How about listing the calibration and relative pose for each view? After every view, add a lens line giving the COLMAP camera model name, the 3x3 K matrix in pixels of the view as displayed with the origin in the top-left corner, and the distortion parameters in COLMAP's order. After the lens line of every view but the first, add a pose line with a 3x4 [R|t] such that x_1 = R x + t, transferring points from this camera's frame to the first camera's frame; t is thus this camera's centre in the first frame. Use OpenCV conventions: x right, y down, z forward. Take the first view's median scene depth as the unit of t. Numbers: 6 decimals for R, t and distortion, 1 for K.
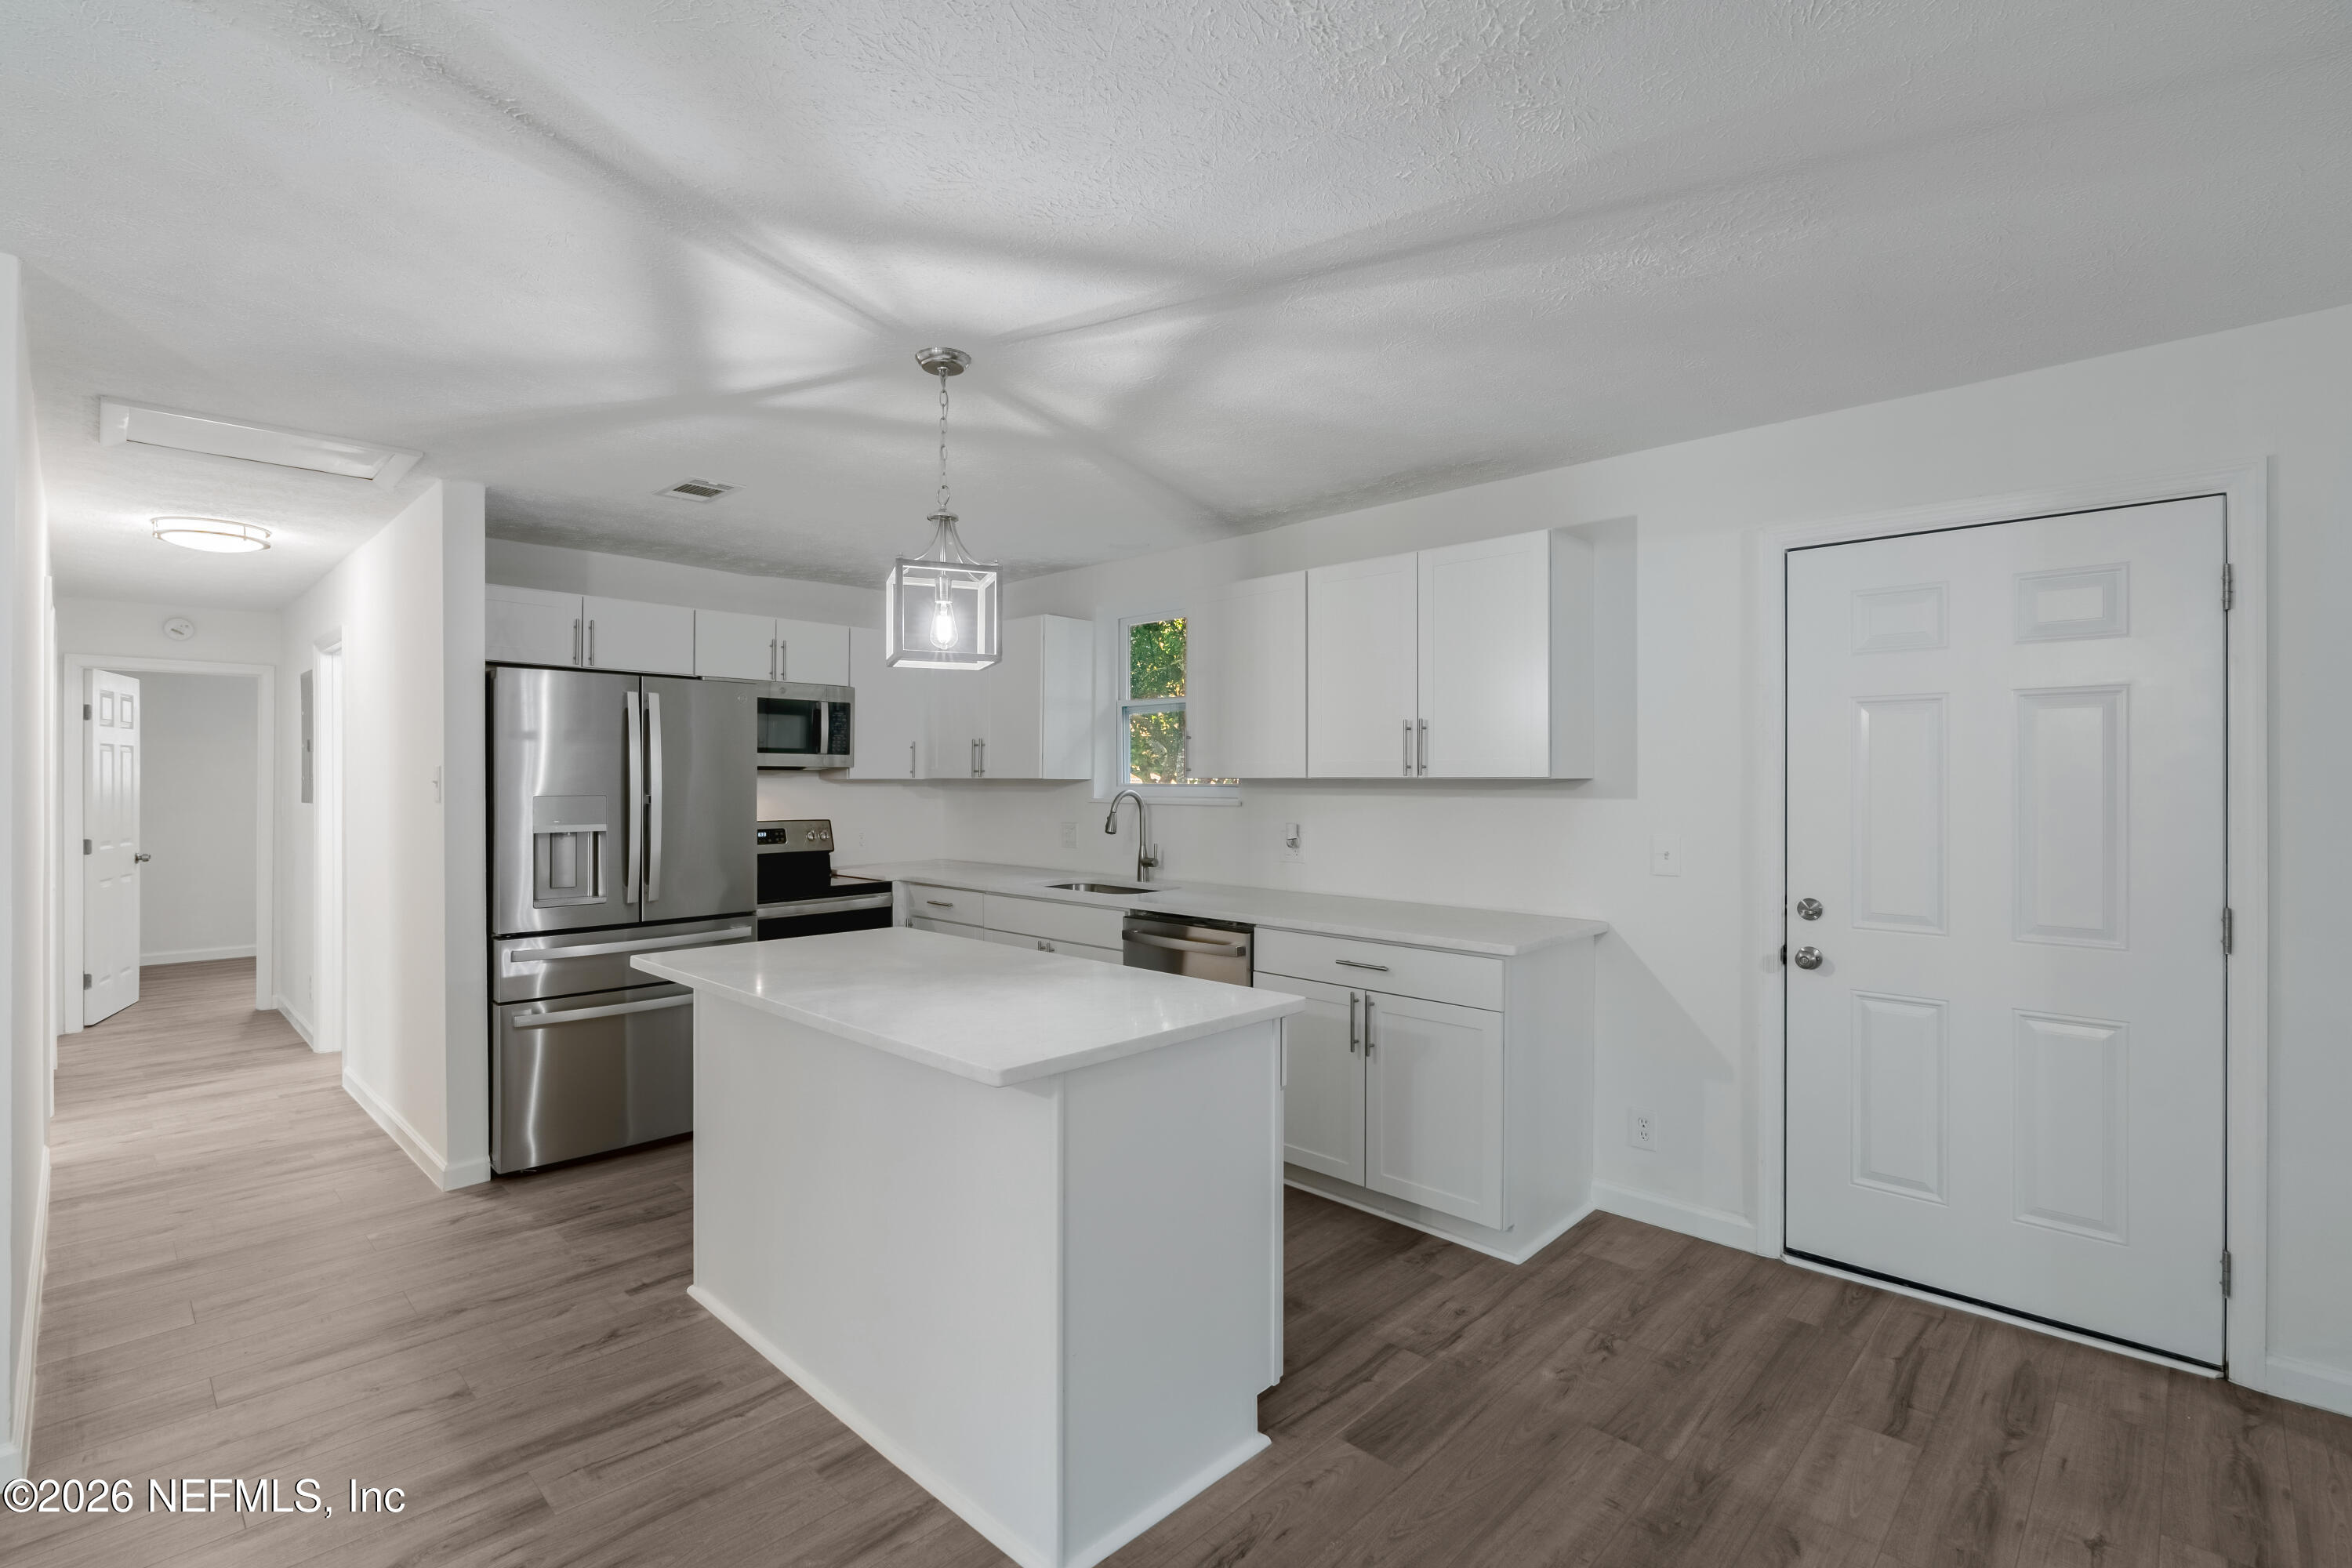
lens RADIAL K [[1068.2, 0, 1176.0], [0, 1068.2, 784.0], [0, 0, 1]] dist [-0.004795, -0.000053]
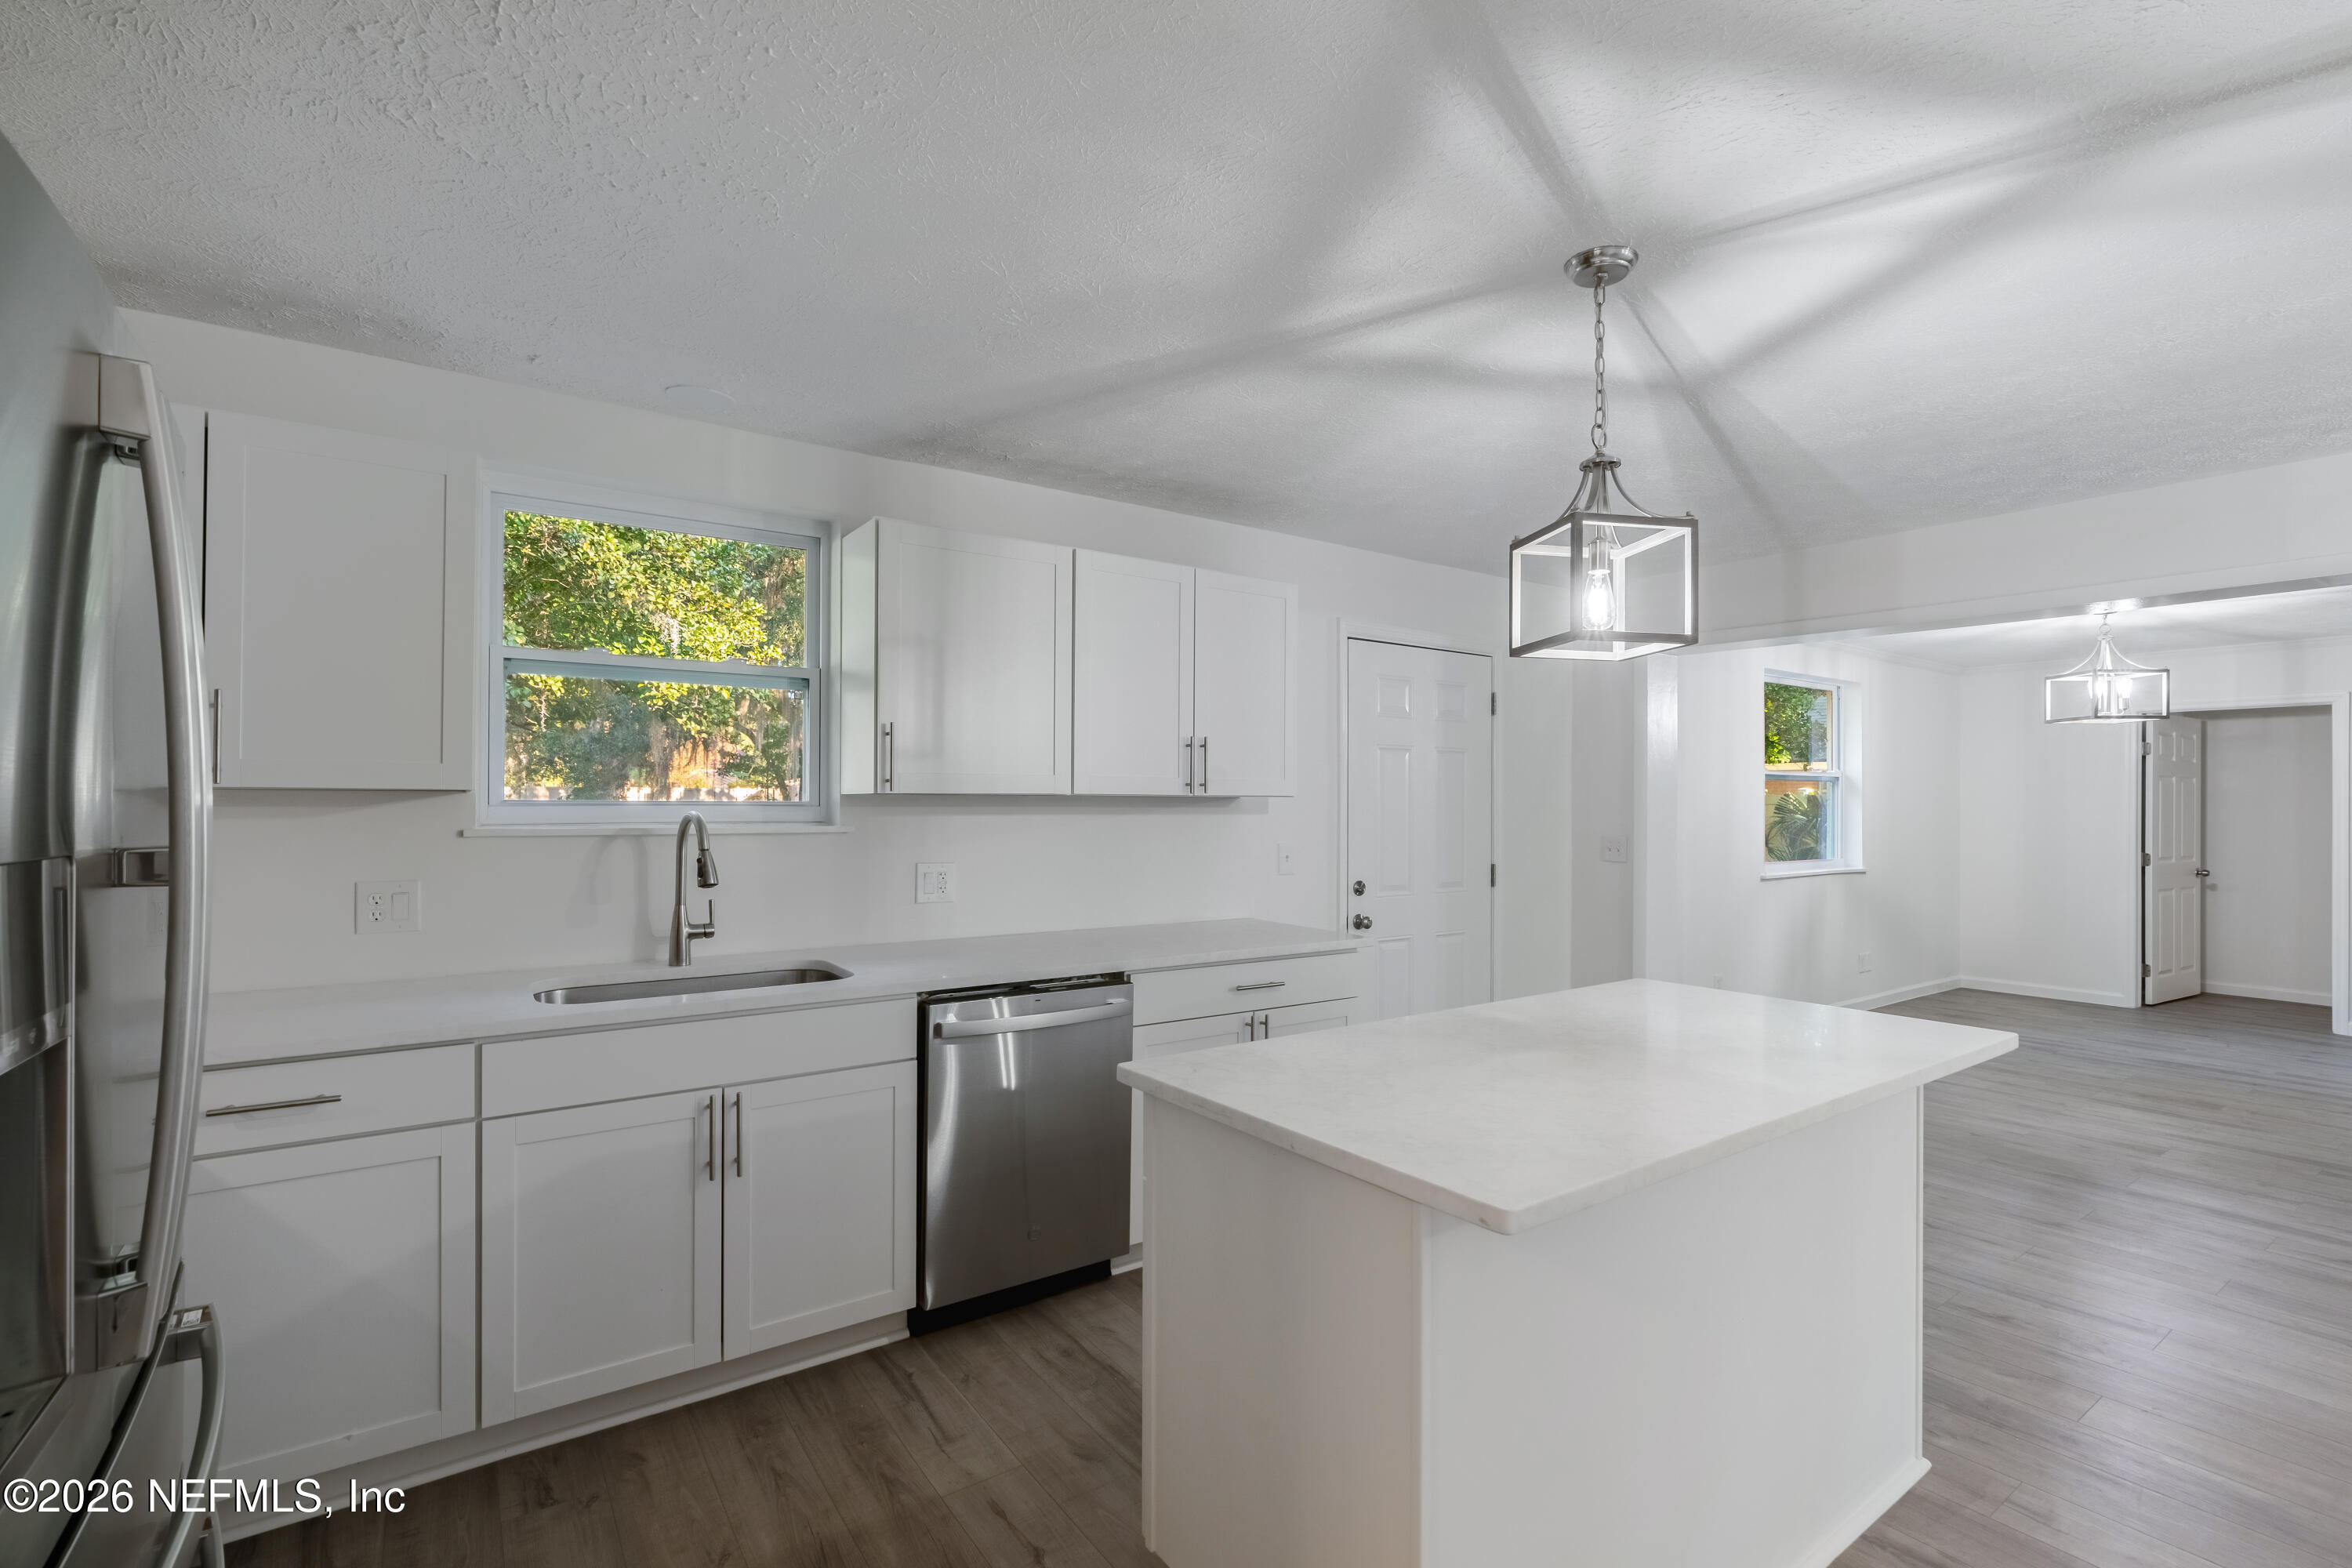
lens RADIAL K [[1065.4, 0, 1183.2], [0, 1065.4, 798.3], [0, 0, 1]] dist [-0.001569, -0.000008]
pose [[0.180831, 0.003374, 0.983508, -0.870556], [-0.001834, 0.999994, -0.003093, 0.000054], [-0.983512, -0.001245, 0.180836, 0.963904]]
